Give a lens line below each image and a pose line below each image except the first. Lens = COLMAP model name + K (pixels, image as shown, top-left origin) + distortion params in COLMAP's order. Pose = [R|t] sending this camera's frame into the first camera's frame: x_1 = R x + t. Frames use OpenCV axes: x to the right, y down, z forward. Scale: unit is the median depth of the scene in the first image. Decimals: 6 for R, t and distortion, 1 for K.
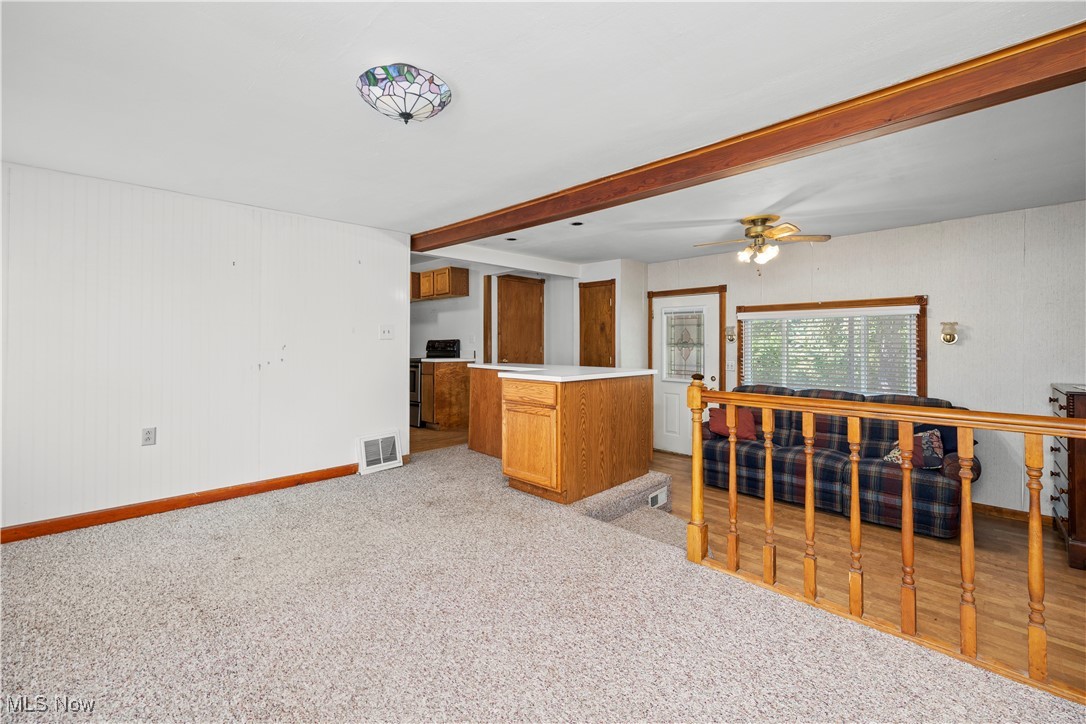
lens RADIAL K [[445.3, 0, 535.9], [0, 445.3, 340.8], [0, 0, 1]] dist [0.001042, -0.000649]
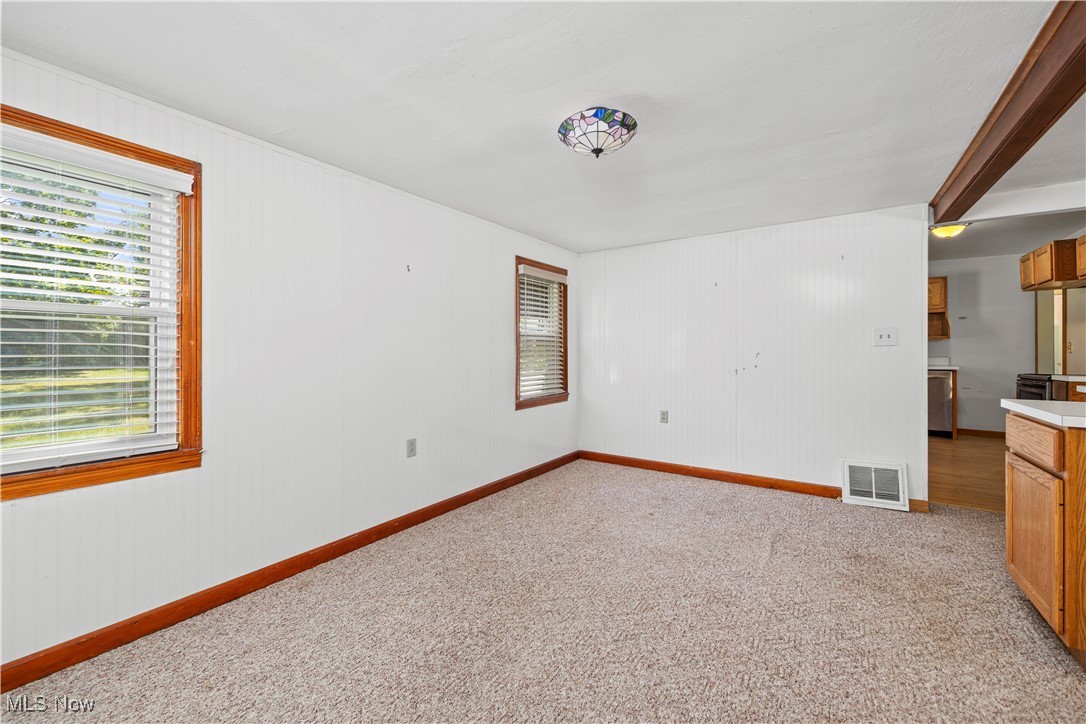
lens RADIAL K [[445.3, 0, 555.6], [0, 445.3, 353.1], [0, 0, 1]] dist [0.001042, -0.000649]
pose [[0.219914, 0.001776, -0.975518, 0.412570], [0.005668, 0.999979, 0.003098, 0.005361], [0.975503, -0.006211, 0.219899, 0.328017]]
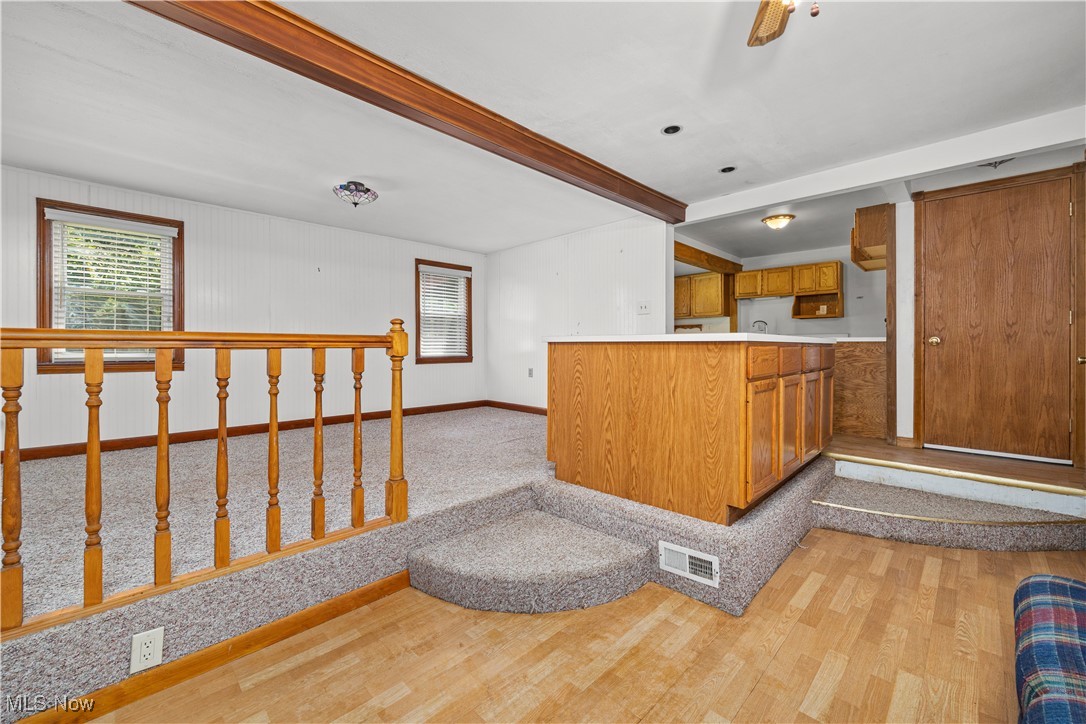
lens RADIAL K [[445.3, 0, 568.3], [0, 445.3, 354.8], [0, 0, 1]] dist [0.001042, -0.000649]
pose [[0.032915, 0.008005, -0.999426, 0.964352], [0.006971, 0.999942, 0.008238, 0.108177], [0.999434, -0.007238, 0.032857, 0.988439]]
